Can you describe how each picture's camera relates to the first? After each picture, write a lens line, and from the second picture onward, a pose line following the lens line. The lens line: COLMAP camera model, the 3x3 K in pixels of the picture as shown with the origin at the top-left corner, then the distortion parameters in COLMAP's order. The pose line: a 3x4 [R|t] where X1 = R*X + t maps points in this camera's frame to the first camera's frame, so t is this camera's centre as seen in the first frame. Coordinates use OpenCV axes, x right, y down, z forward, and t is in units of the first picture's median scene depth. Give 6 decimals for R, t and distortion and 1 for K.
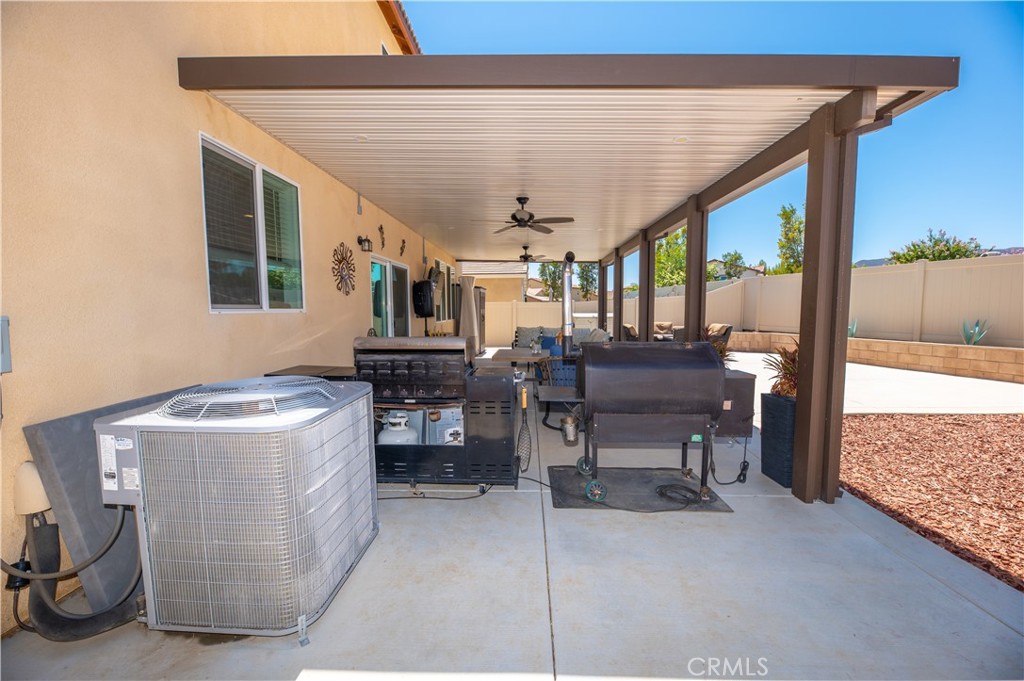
lens RADIAL K [[412.5, 0, 515.3], [0, 412.5, 344.7], [0, 0, 1]] dist [-0.001585, -0.000020]
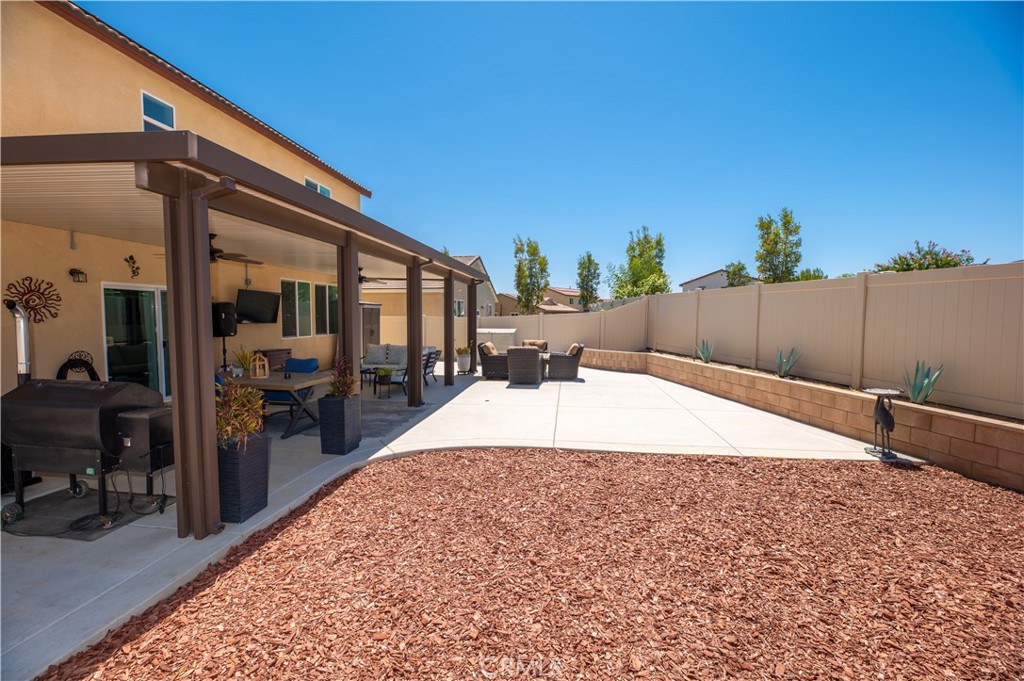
lens RADIAL K [[412.5, 0, 517.4], [0, 412.5, 339.0], [0, 0, 1]] dist [-0.001585, -0.000020]
pose [[0.995146, 0.017993, -0.096747, 0.210677], [-0.020869, 0.999367, -0.028800, -0.014347], [0.096168, 0.030679, 0.994892, 0.001553]]
